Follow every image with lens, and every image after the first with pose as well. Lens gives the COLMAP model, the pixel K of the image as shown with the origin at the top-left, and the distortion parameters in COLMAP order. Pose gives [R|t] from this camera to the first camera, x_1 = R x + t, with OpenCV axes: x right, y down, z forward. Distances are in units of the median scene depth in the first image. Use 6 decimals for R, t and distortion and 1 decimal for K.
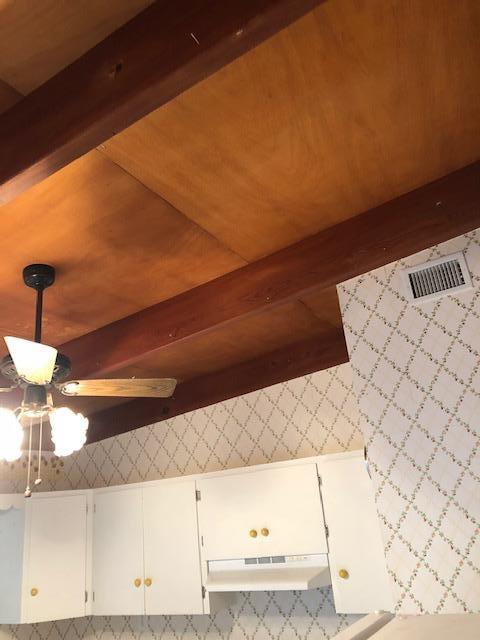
lens RADIAL K [[530.3, 0, 229.8], [0, 530.3, 318.0], [0, 0, 1]] dist [-0.007229, 0.006678]
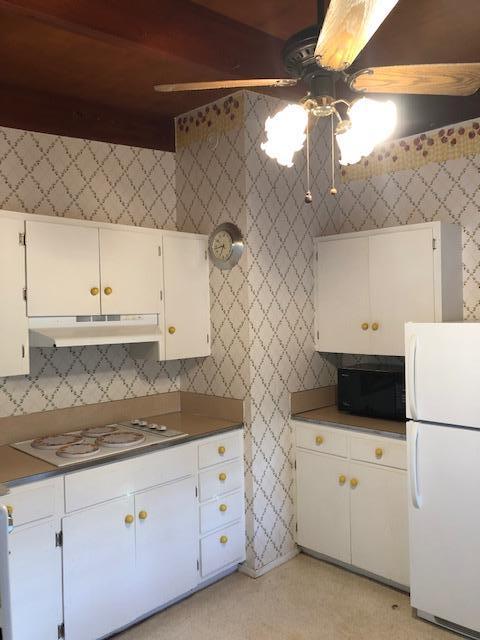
lens RADIAL K [[530.3, 0, 229.8], [0, 530.3, 318.0], [0, 0, 1]] dist [-0.007229, 0.006678]
pose [[0.256171, 0.072883, 0.963880, -0.742365], [-0.357945, 0.933420, 0.024552, 0.324018], [-0.897915, -0.351305, 0.265203, 0.495086]]
